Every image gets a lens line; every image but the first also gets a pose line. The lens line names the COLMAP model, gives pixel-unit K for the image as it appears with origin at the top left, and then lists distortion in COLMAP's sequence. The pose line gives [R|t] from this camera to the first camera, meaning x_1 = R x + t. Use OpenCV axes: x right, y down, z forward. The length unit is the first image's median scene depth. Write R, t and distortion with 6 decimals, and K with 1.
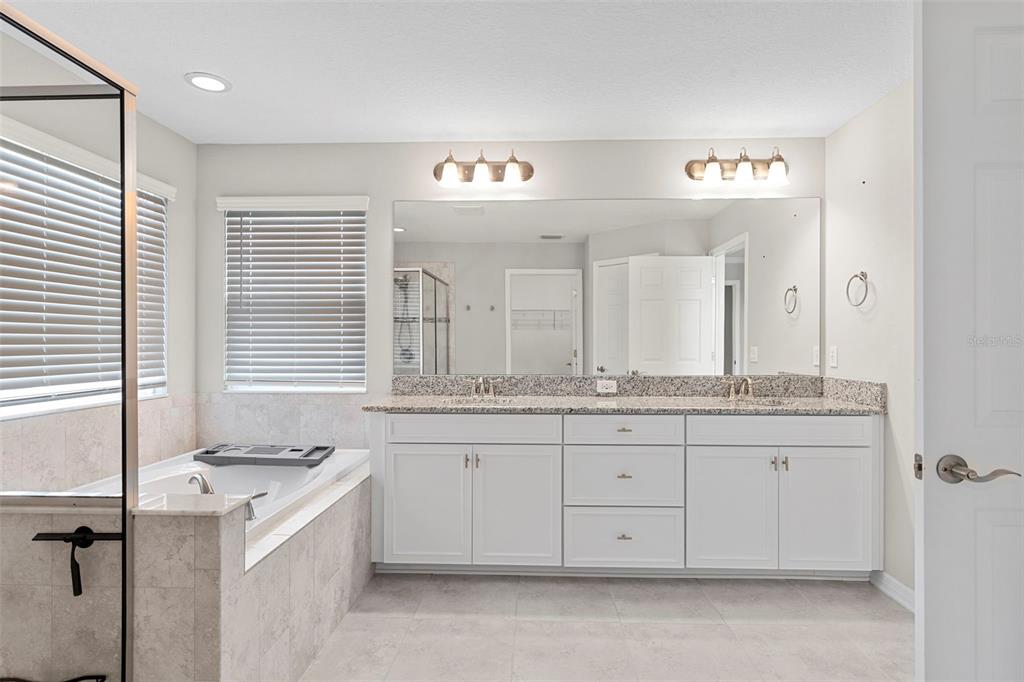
lens RADIAL K [[532.4, 0, 519.2], [0, 532.4, 339.7], [0, 0, 1]] dist [0.003814, -0.000975]
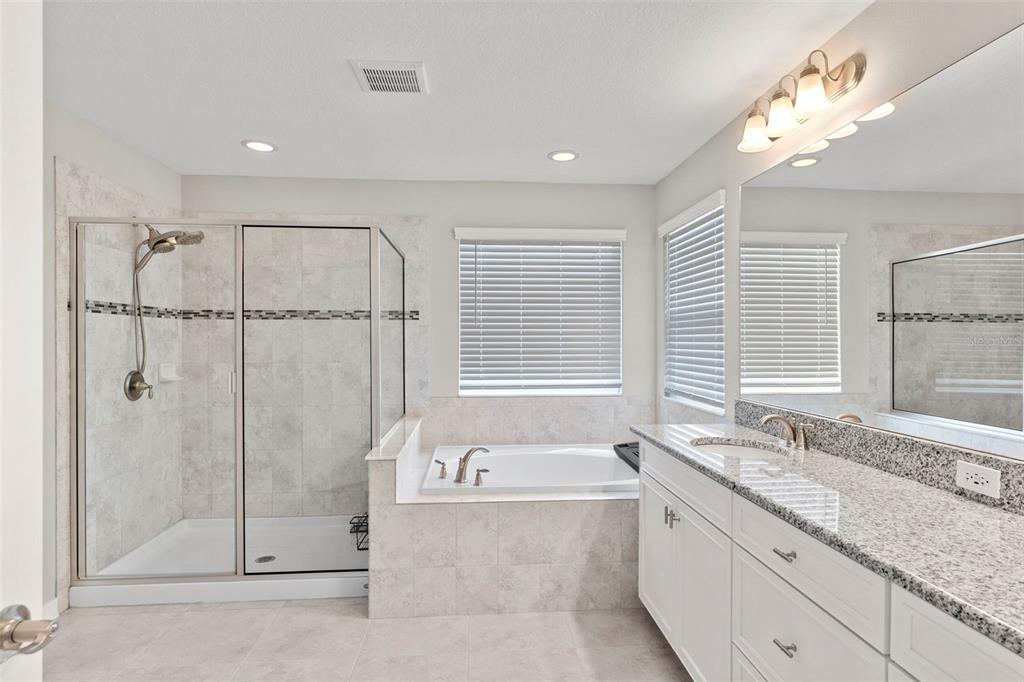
lens RADIAL K [[532.4, 0, 519.2], [0, 532.4, 339.7], [0, 0, 1]] dist [0.003814, -0.000975]
pose [[0.120535, -0.001345, -0.992708, 0.570946], [0.004076, 0.999991, -0.000860, -0.027077], [0.992701, -0.003942, 0.120539, 0.602115]]
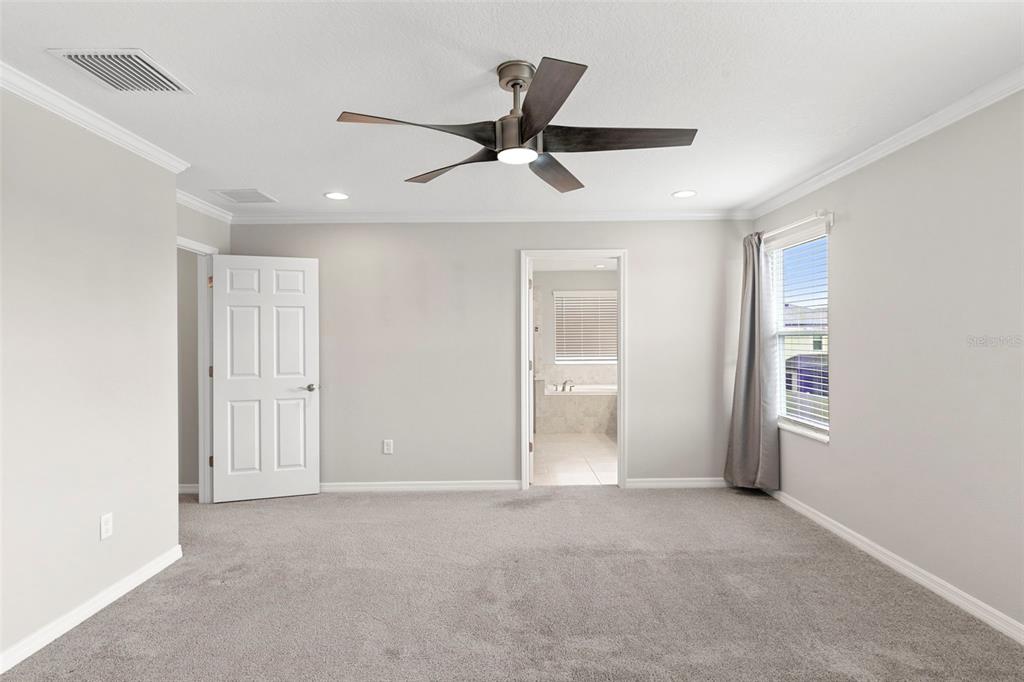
lens RADIAL K [[532.4, 0, 519.2], [0, 532.4, 339.7], [0, 0, 1]] dist [0.003814, -0.000975]
pose [[0.051859, -0.004090, -0.998646, 2.122652], [0.014245, 0.999893, -0.003355, -0.021647], [0.998553, -0.014052, 0.051912, 0.280131]]
